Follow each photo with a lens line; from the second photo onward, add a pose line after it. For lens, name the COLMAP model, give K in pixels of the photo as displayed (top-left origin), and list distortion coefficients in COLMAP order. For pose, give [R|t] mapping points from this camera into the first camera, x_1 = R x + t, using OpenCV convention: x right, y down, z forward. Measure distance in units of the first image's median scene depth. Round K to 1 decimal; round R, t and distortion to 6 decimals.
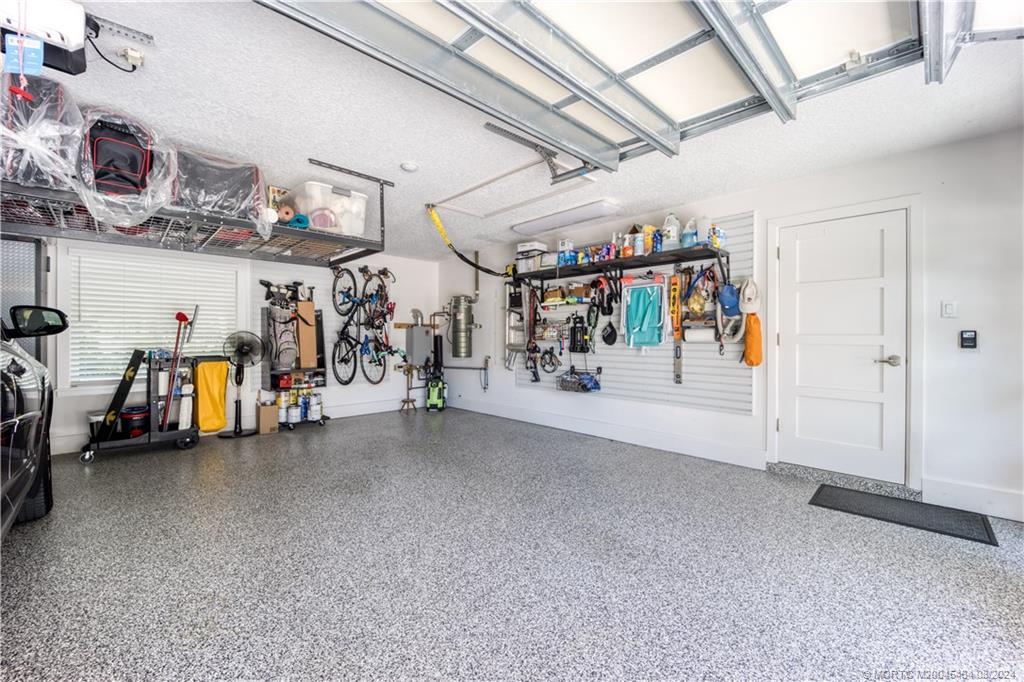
lens RADIAL K [[405.8, 0, 512.0], [0, 405.8, 341.0], [0, 0, 1]] dist [0.030289, -0.018608]
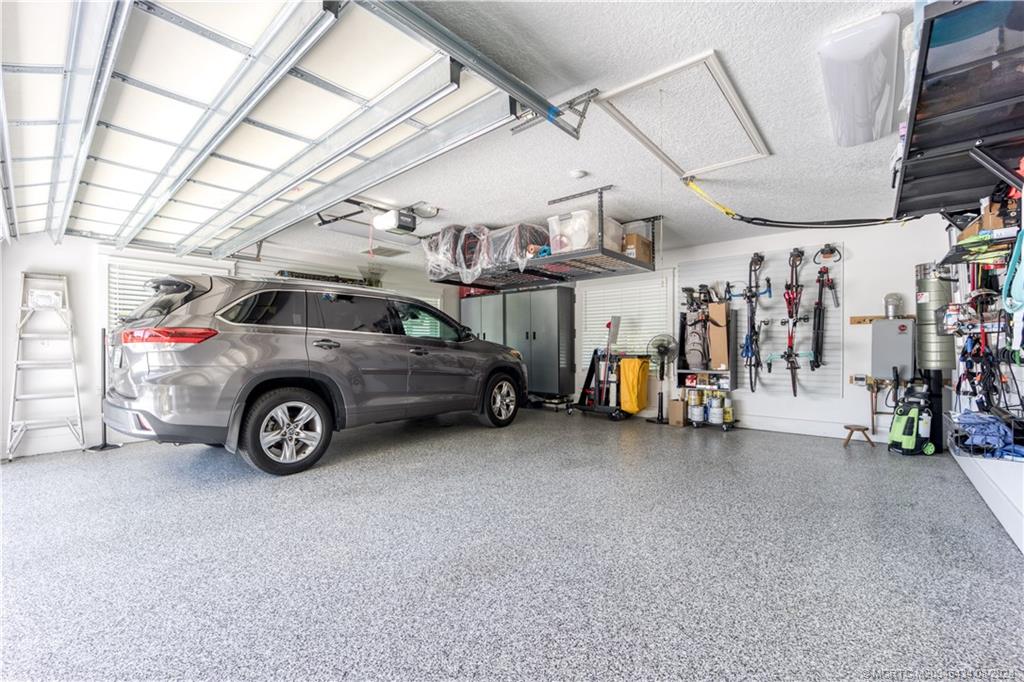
lens RADIAL K [[429.2, 0, 512.0], [0, 429.2, 341.0], [0, 0, 1]] dist [-0.034397, 0.000051]
pose [[0.094559, -0.016107, -0.995389, 0.582000], [-0.006512, 0.999838, -0.016797, 0.020978], [0.995498, 0.008070, 0.094439, 0.503941]]
